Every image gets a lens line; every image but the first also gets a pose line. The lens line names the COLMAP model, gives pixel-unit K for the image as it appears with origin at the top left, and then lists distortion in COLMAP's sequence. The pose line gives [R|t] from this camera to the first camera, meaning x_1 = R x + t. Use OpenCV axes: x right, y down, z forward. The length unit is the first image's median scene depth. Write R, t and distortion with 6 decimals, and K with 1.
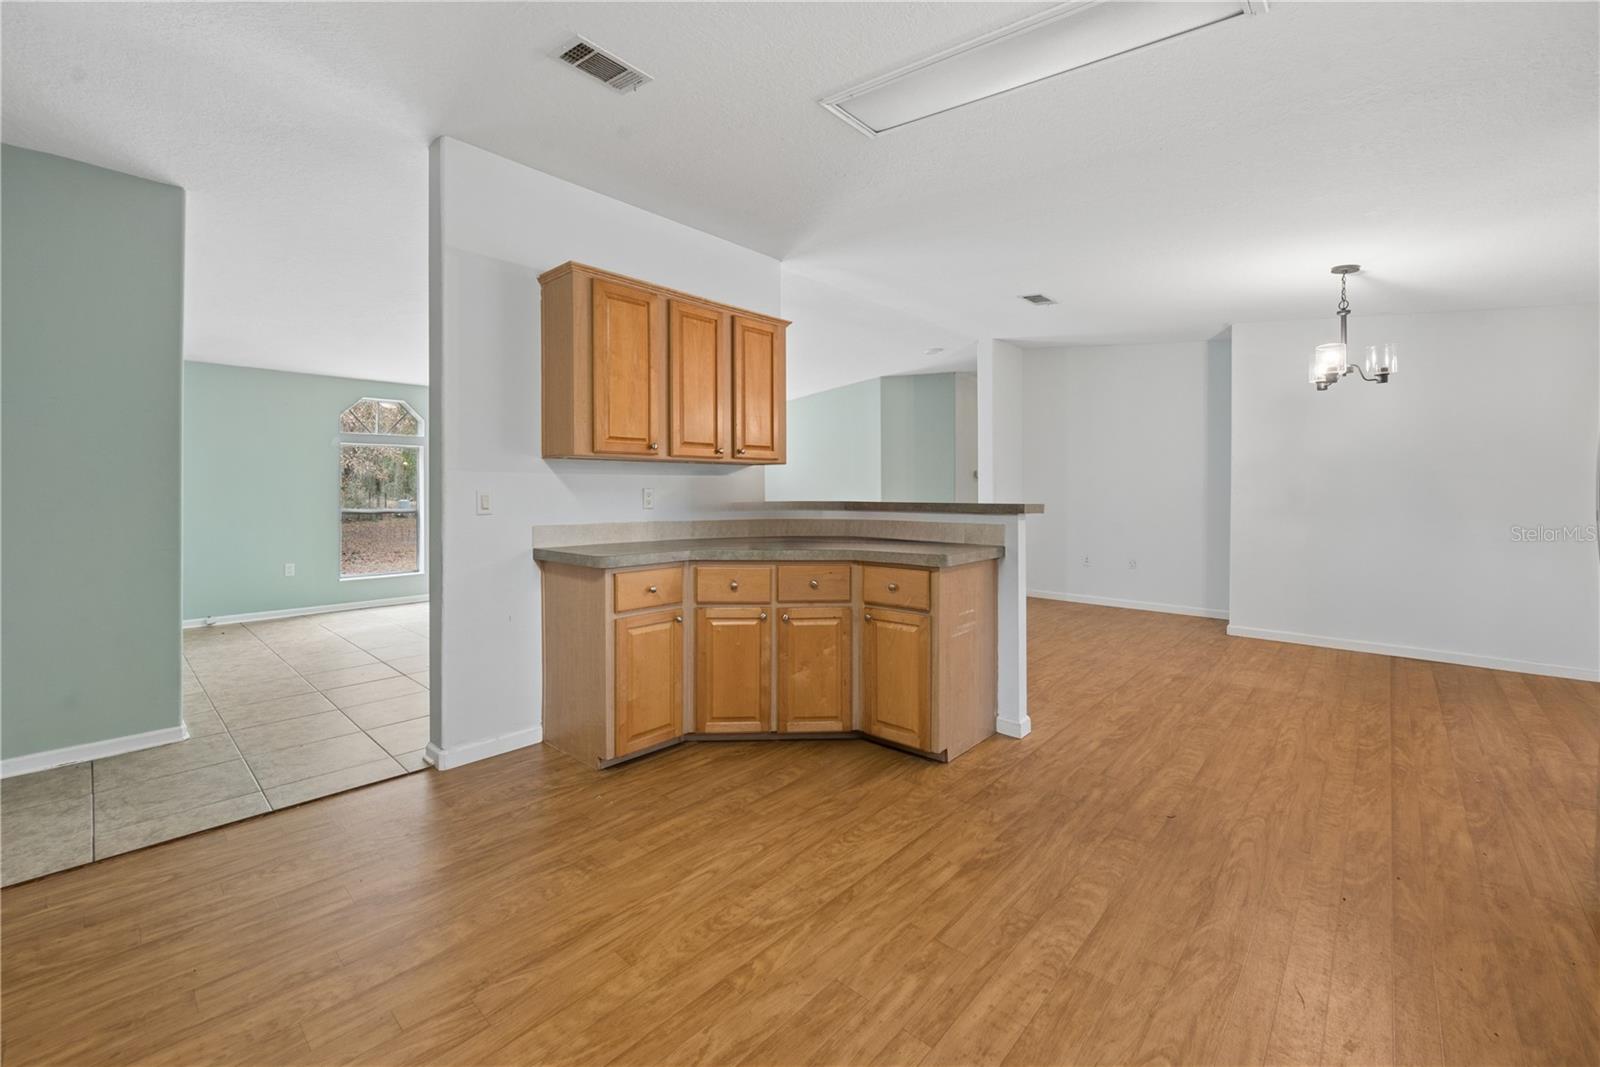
lens RADIAL K [[650.5, 0, 799.6], [0, 650.5, 485.8], [0, 0, 1]] dist [-0.000471, -0.000025]
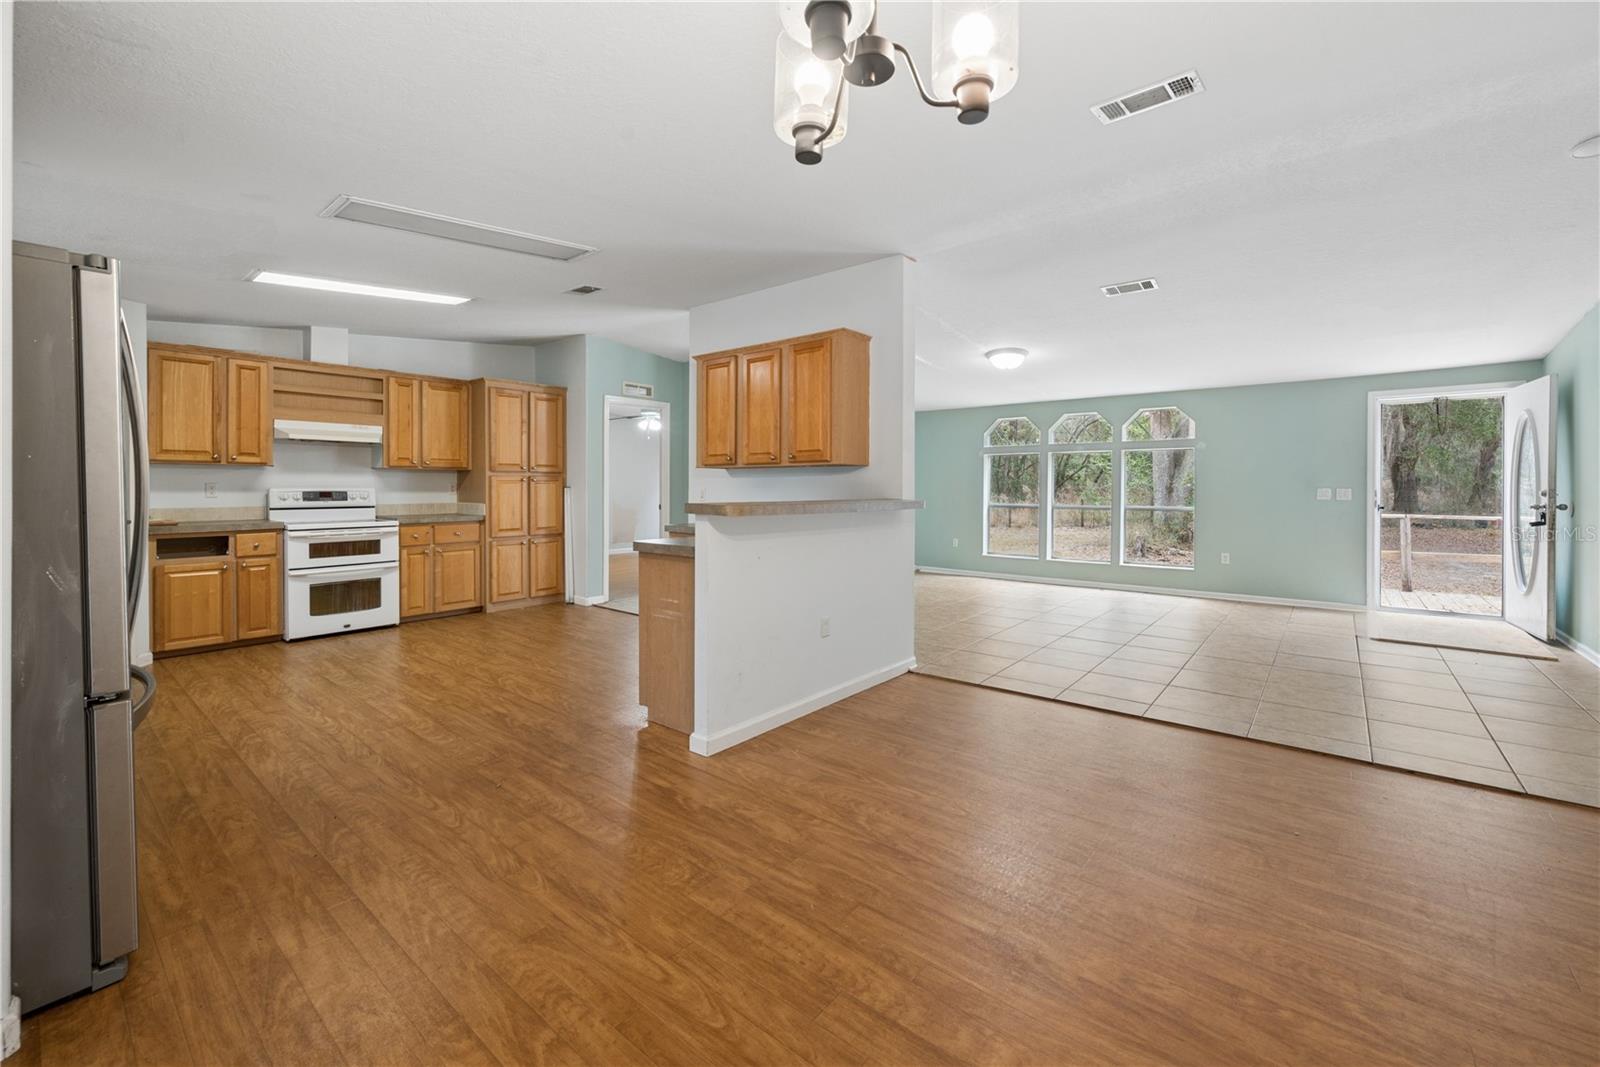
lens RADIAL K [[653.1, 0, 808.0], [0, 653.1, 484.9], [0, 0, 1]] dist [0.000103, -0.000216]
pose [[0.054408, -0.009894, -0.998470, 1.245334], [0.004644, 0.999943, -0.009655, 0.015655], [0.998508, -0.004112, 0.054451, 0.828550]]
